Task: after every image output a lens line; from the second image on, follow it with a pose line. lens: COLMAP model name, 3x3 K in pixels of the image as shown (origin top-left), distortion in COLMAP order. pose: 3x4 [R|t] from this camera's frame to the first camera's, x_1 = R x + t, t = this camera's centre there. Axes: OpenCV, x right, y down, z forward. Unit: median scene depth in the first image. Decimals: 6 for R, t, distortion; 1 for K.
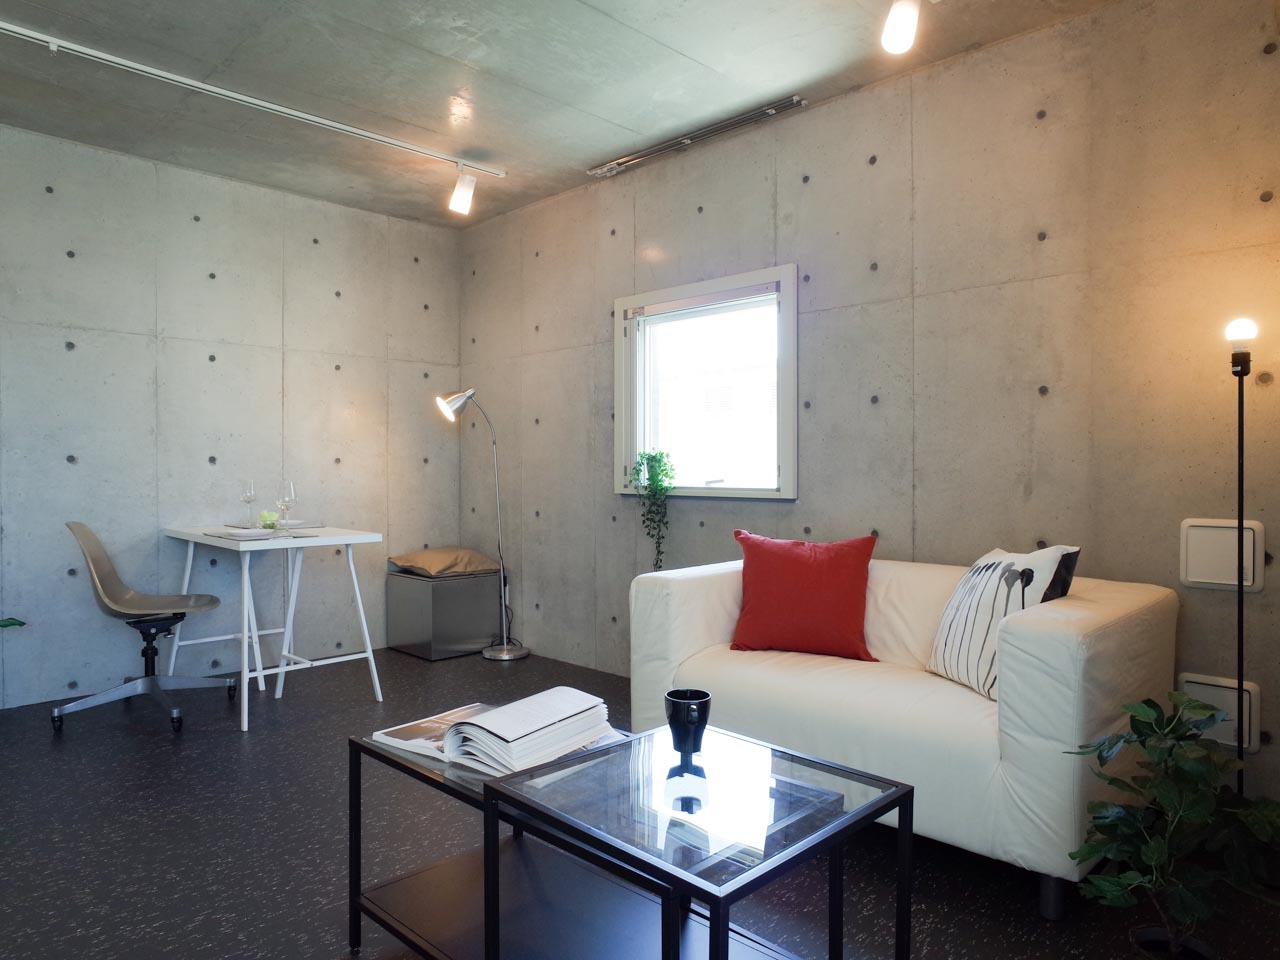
lens RADIAL K [[842.4, 0, 627.9], [0, 842.4, 480.6], [0, 0, 1]] dist [-0.057178, 0.043231]
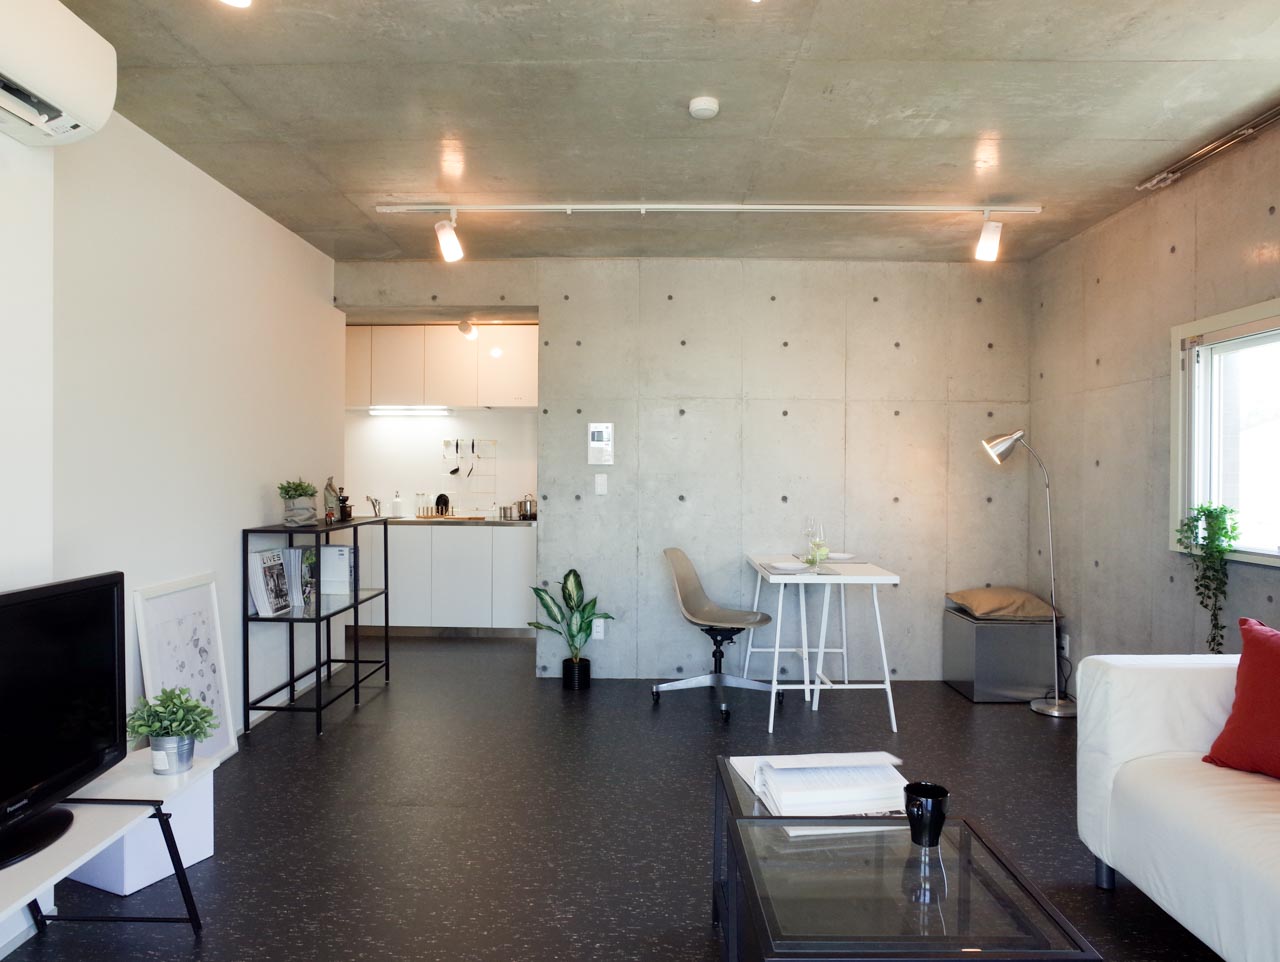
lens RADIAL K [[842.4, 0, 627.9], [0, 842.4, 481.6], [0, 0, 1]] dist [-0.057178, 0.043231]
pose [[0.699652, 0.012338, -0.714377, 0.214318], [-0.017635, 0.999844, -0.000003, -0.048676], [0.714266, 0.012600, 0.699761, 0.001718]]
